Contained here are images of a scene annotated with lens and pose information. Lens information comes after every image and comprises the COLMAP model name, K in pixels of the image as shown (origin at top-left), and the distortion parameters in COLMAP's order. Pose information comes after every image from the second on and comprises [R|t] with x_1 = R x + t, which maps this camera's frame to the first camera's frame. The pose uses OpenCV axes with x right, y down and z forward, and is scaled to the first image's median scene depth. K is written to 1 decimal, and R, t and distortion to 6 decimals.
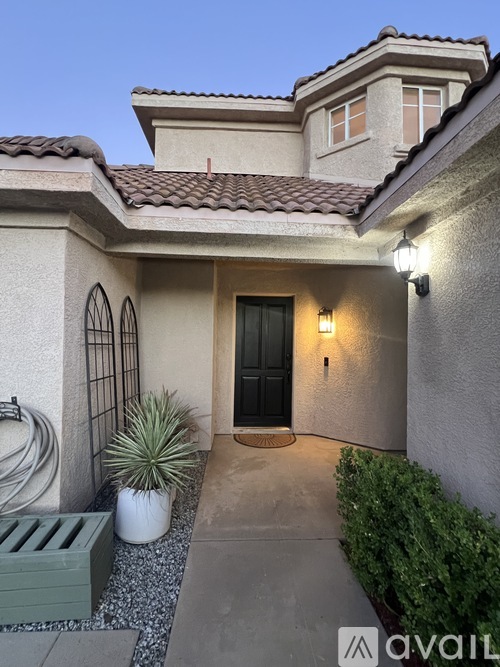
lens RADIAL K [[336.2, 0, 248.9], [0, 336.2, 331.2], [0, 0, 1]] dist [-0.001507, 0.001344]
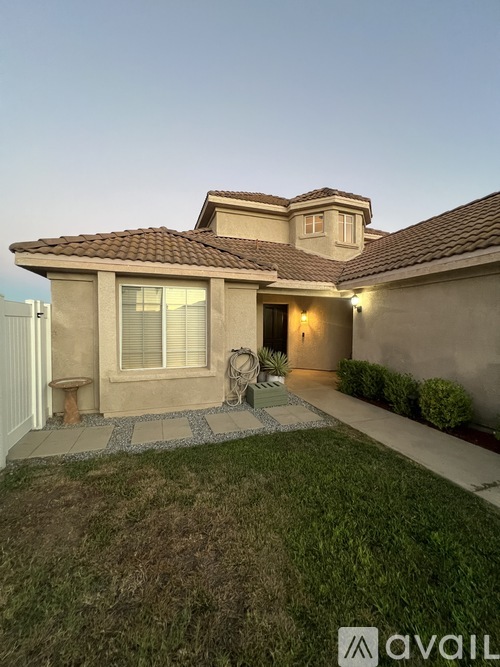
lens RADIAL K [[267.8, 0, 249.0], [0, 267.8, 332.8], [0, 0, 1]] dist [-0.003381, 0.000766]
pose [[0.961931, -0.018768, 0.272649, -0.626241], [0.000289, 0.997708, 0.067660, -0.042297], [-0.273294, -0.065006, 0.959732, -0.620698]]
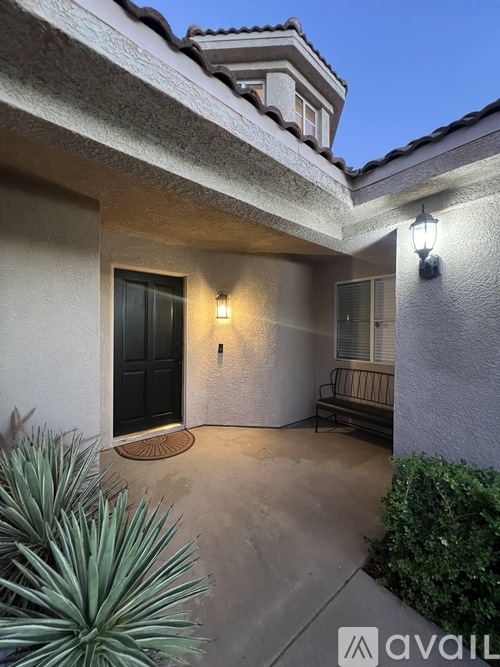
lens RADIAL K [[267.8, 0, 249.9], [0, 267.8, 332.6], [0, 0, 1]] dist [-0.003381, 0.000766]
pose [[0.796447, -0.013212, 0.604564, -0.178599], [-0.016346, 0.998926, 0.043365, 0.011319], [-0.604488, -0.044420, 0.795375, 0.359626]]
